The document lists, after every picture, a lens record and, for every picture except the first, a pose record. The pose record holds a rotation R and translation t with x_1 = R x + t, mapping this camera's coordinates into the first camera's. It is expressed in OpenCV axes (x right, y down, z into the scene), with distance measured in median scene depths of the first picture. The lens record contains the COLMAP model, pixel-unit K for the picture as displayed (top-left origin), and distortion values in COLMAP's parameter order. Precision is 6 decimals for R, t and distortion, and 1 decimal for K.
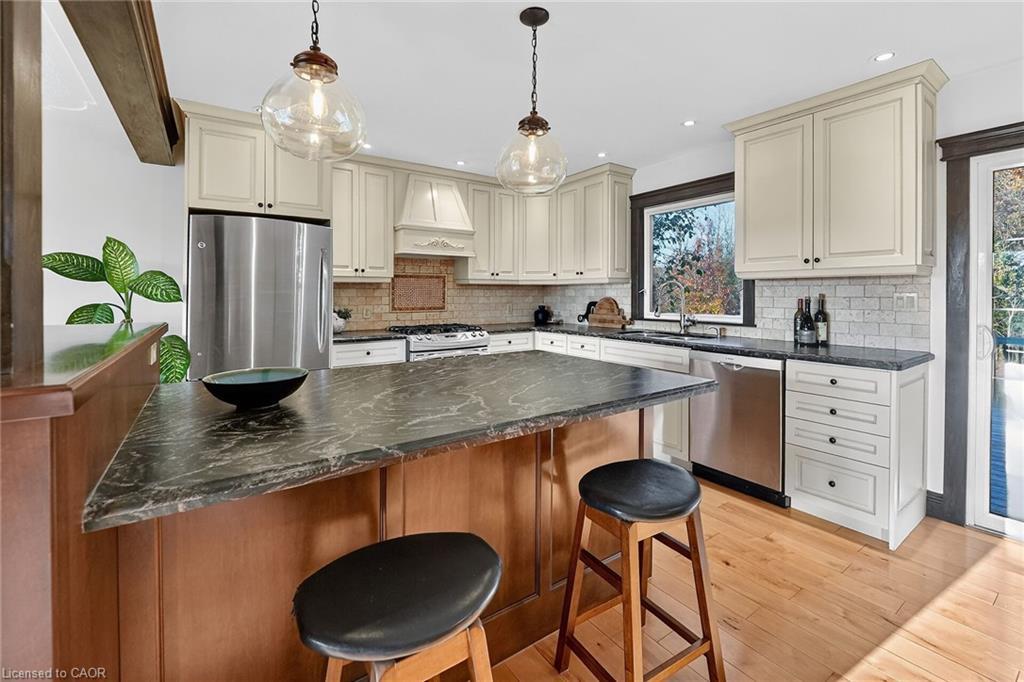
lens RADIAL K [[446.9, 0, 501.3], [0, 446.9, 302.0], [0, 0, 1]] dist [-0.001473, -0.000289]
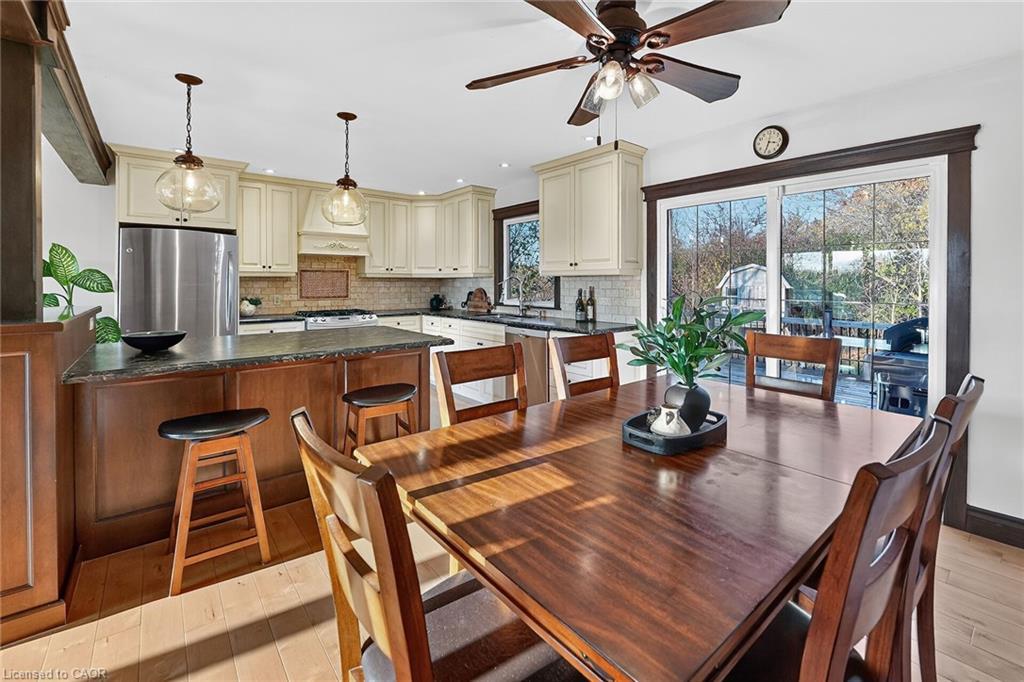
lens RADIAL K [[444.2, 0, 513.6], [0, 444.2, 292.7], [0, 0, 1]] dist [-0.000644, -0.000576]
pose [[0.994850, -0.000421, 0.101361, 0.246635], [-0.000015, 0.999991, 0.004304, -0.003312], [-0.101362, -0.004283, 0.994840, -0.320774]]
